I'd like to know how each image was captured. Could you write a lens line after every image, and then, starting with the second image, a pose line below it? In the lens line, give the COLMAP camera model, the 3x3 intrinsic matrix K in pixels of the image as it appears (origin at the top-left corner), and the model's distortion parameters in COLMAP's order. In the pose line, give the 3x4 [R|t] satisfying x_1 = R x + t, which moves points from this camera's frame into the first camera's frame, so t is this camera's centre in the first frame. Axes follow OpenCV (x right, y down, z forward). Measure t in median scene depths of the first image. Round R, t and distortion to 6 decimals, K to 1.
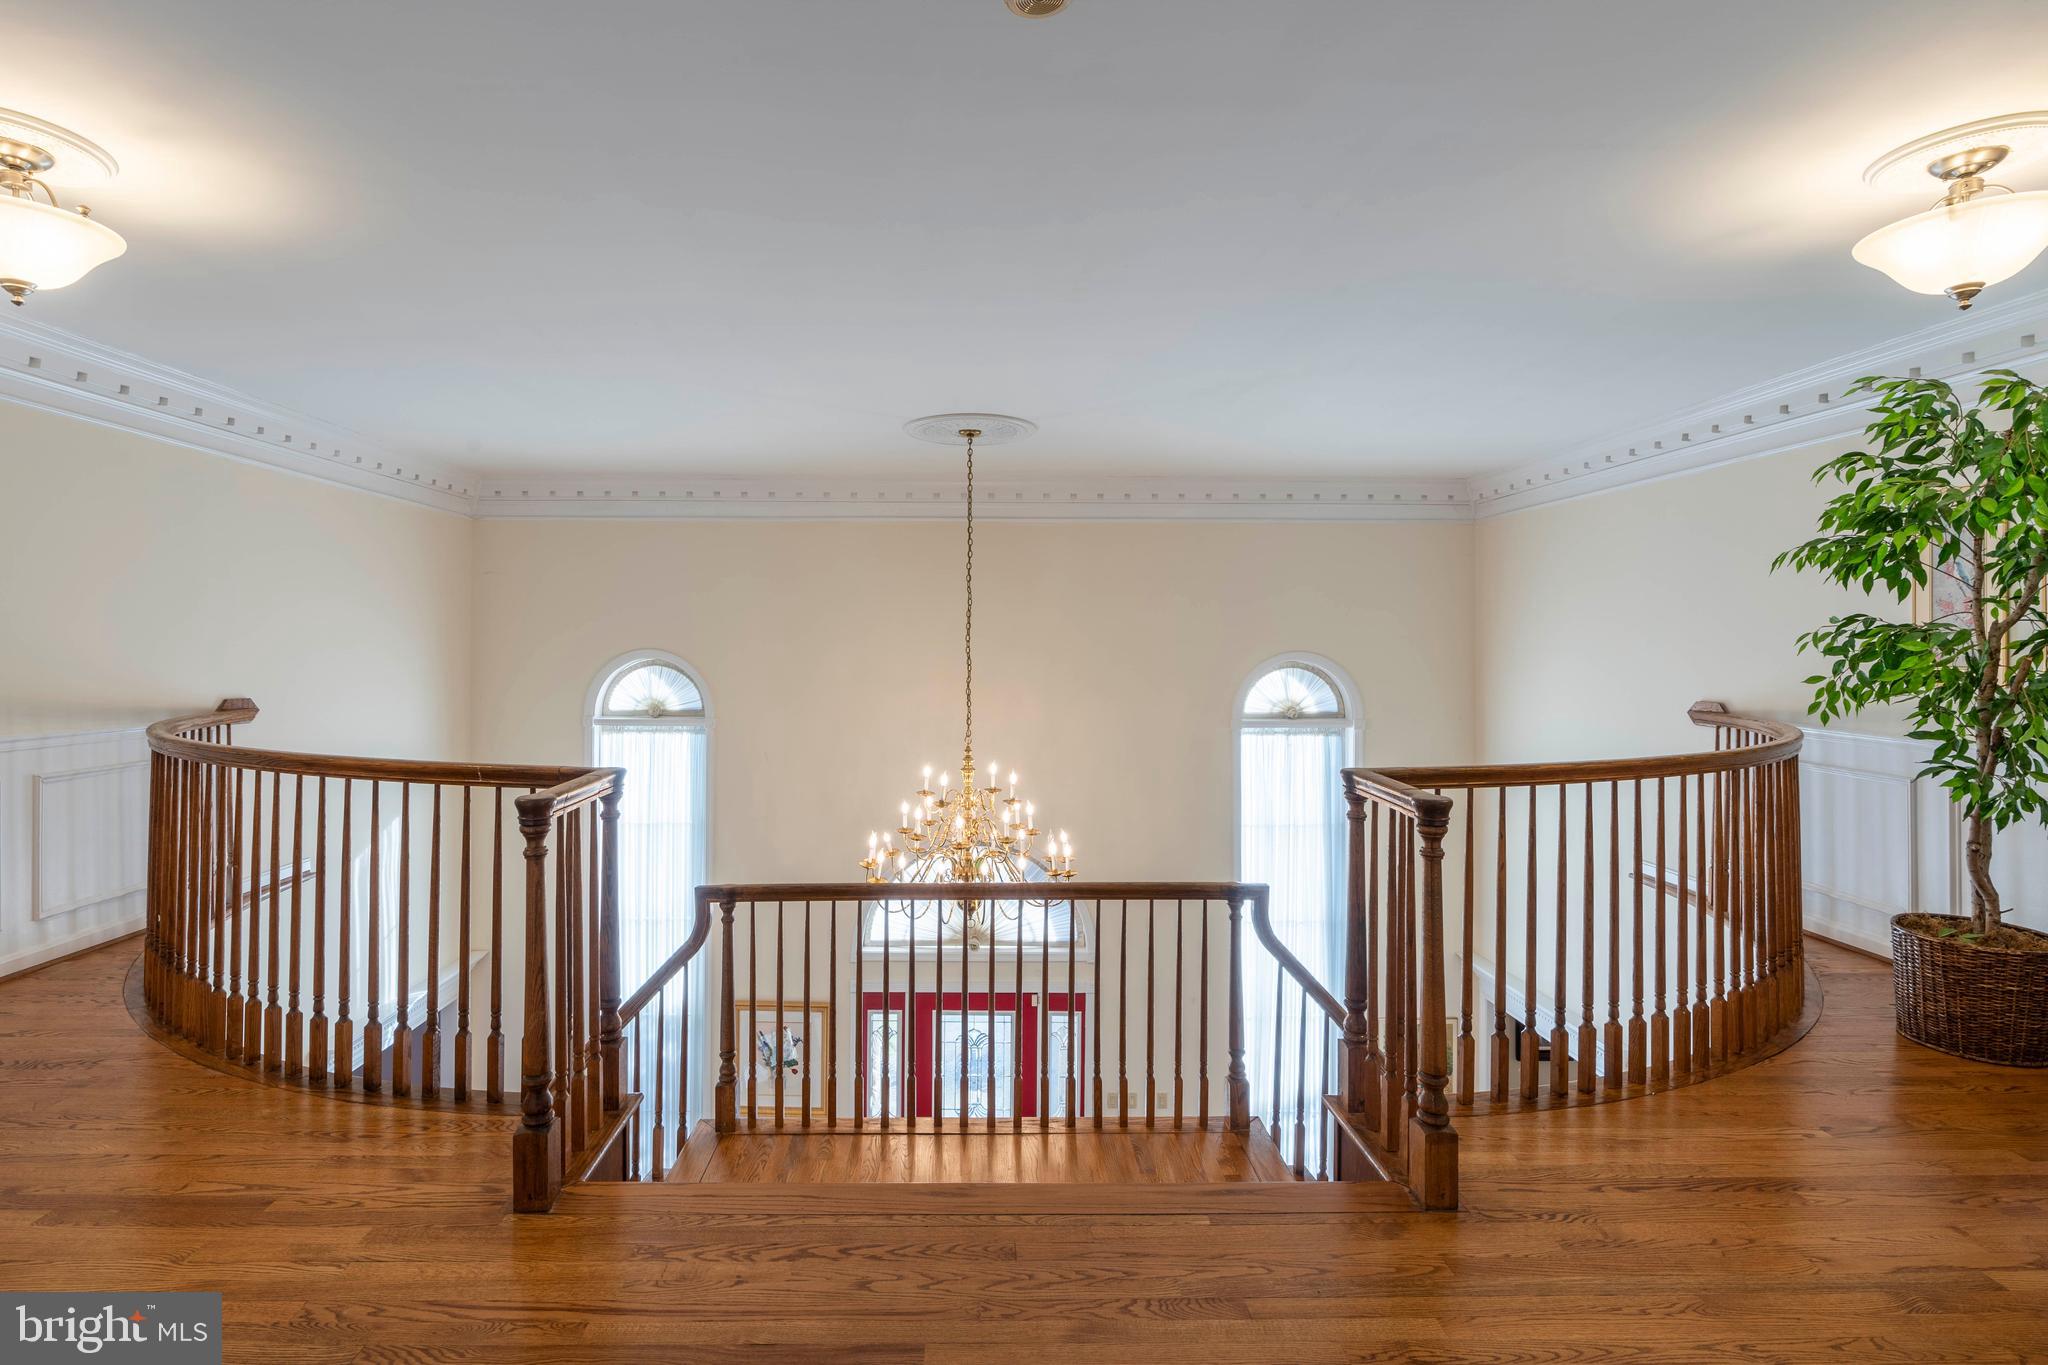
lens RADIAL K [[929.6, 0, 1015.8], [0, 929.6, 632.6], [0, 0, 1]] dist [-0.010805, 0.003780]
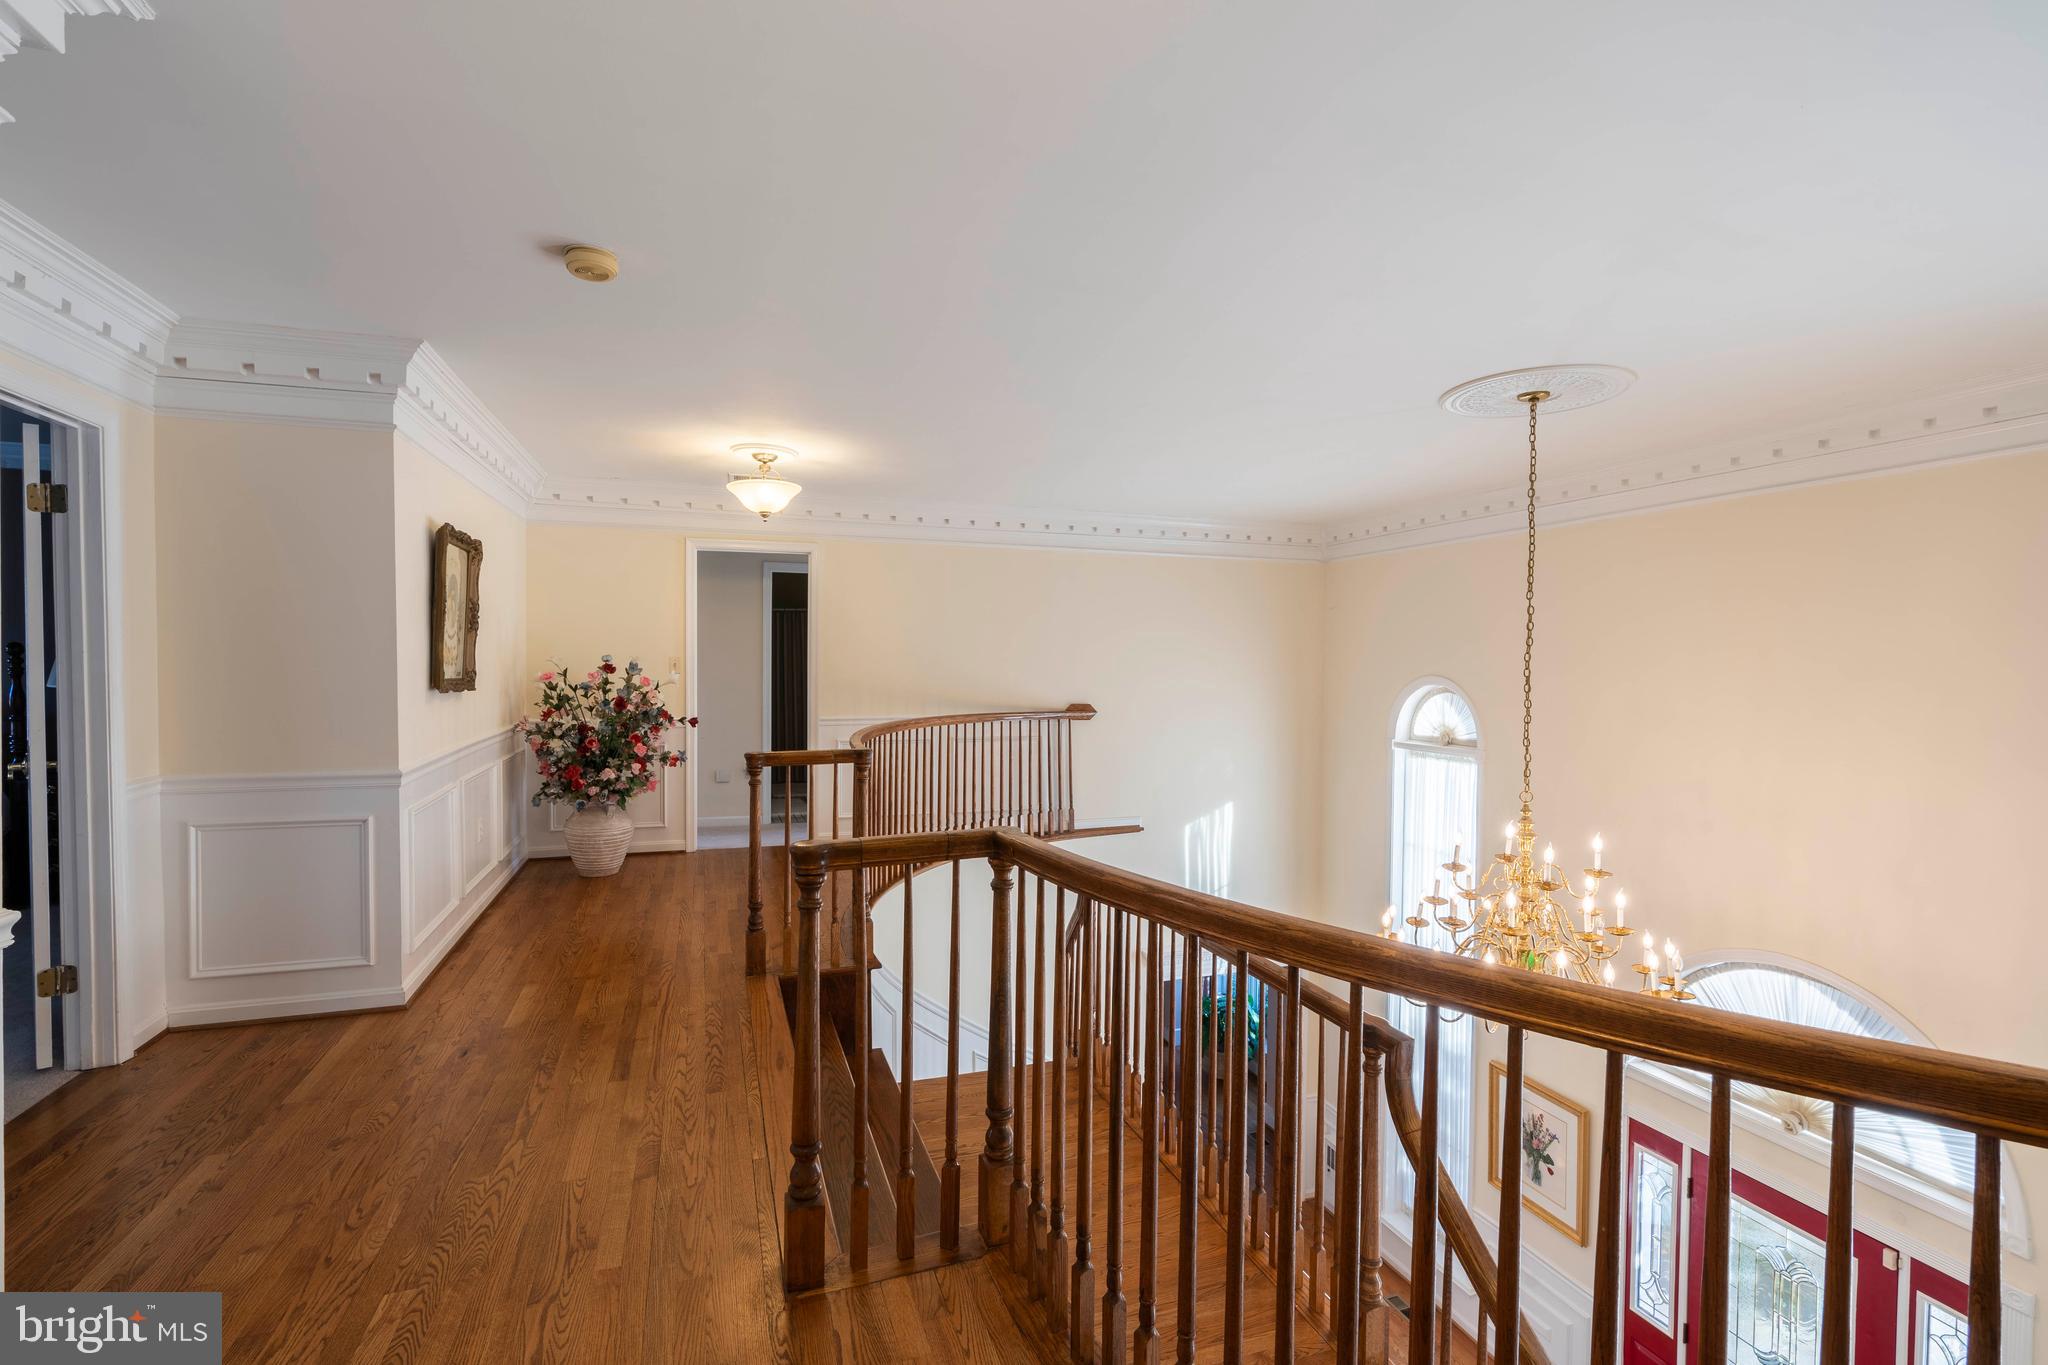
lens RADIAL K [[929.6, 0, 1028.5], [0, 929.6, 682.9], [0, 0, 1]] dist [-0.010805, 0.003780]
pose [[0.314942, 0.017259, -0.948954, 0.407503], [0.006663, 0.999770, 0.020394, 0.002255], [0.949087, -0.012746, 0.314755, 0.274600]]
